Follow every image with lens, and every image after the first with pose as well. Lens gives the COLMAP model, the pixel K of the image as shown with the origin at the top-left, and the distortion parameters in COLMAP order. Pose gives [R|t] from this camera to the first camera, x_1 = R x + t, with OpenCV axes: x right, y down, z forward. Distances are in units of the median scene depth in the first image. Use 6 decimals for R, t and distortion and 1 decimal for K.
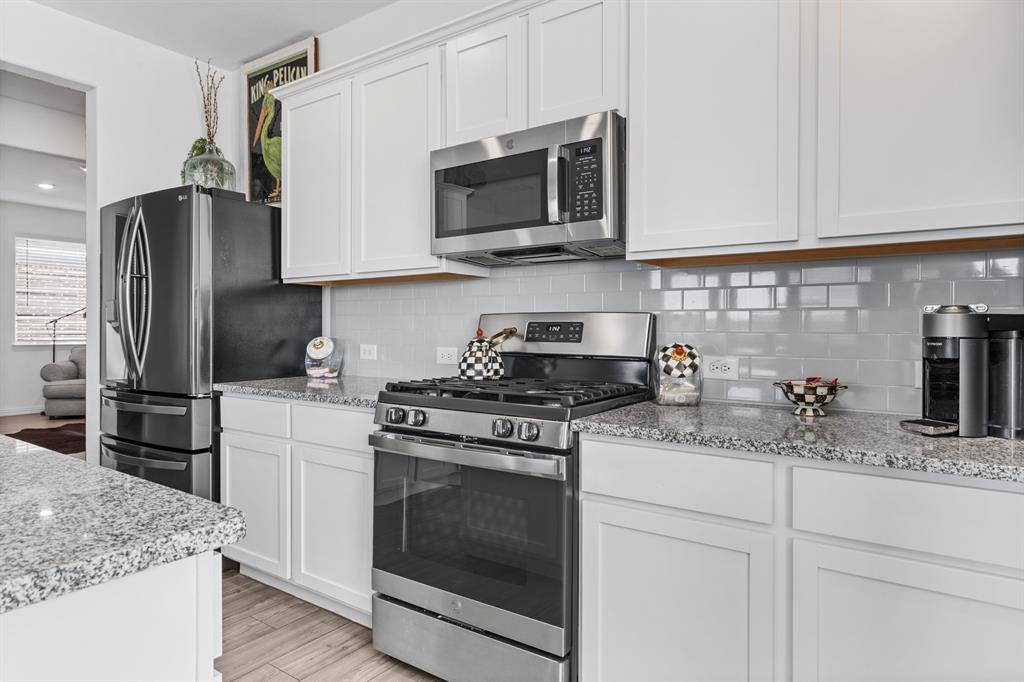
lens RADIAL K [[608.4, 0, 504.6], [0, 608.4, 328.6], [0, 0, 1]] dist [-0.003150, 0.000799]
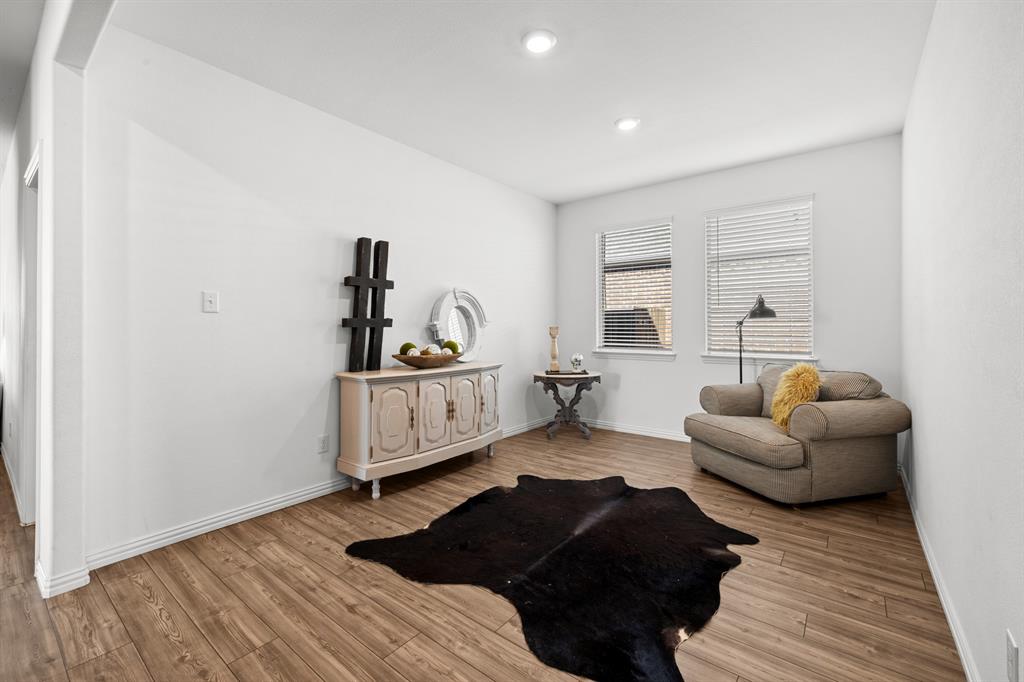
lens RADIAL K [[440.7, 0, 507.9], [0, 440.7, 326.3], [0, 0, 1]] dist [0.001157, -0.000565]
pose [[-0.058572, -0.003369, -0.998277, -0.796845], [0.000235, 0.999994, -0.003389, -0.027384], [0.998283, -0.000433, -0.058571, 2.744548]]
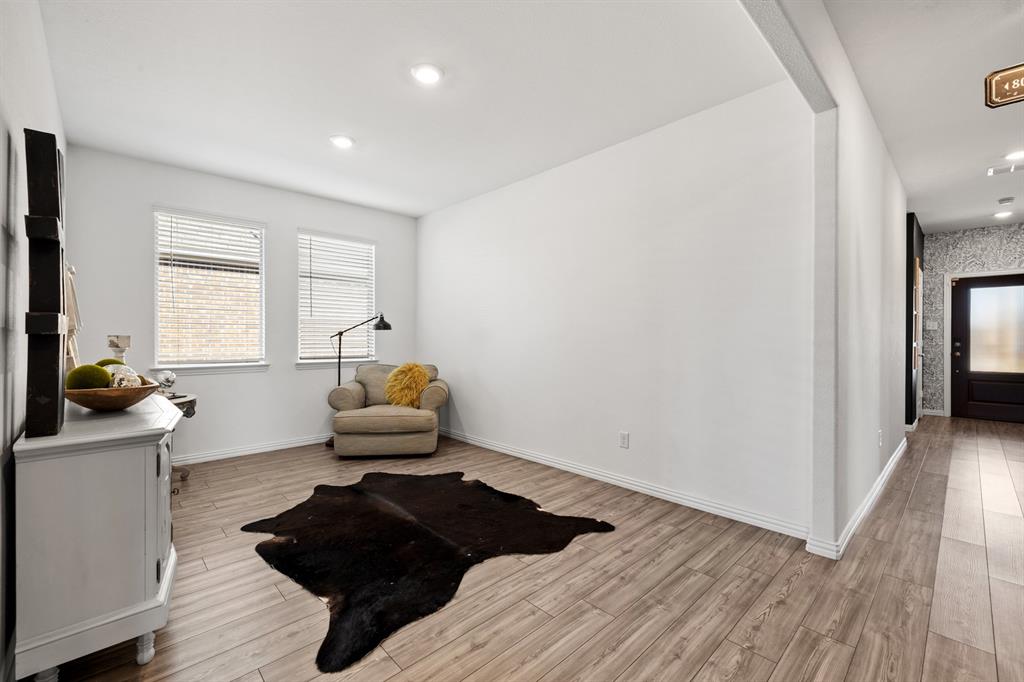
lens RADIAL K [[431.3, 0, 512.0], [0, 431.3, 341.0], [0, 0, 1]] dist [0.003197, 0.000430]
pose [[0.983988, 0.003056, -0.178207, -1.447696], [-0.002292, 0.999987, 0.004492, -0.020116], [0.178219, -0.004011, 0.983983, 1.654141]]
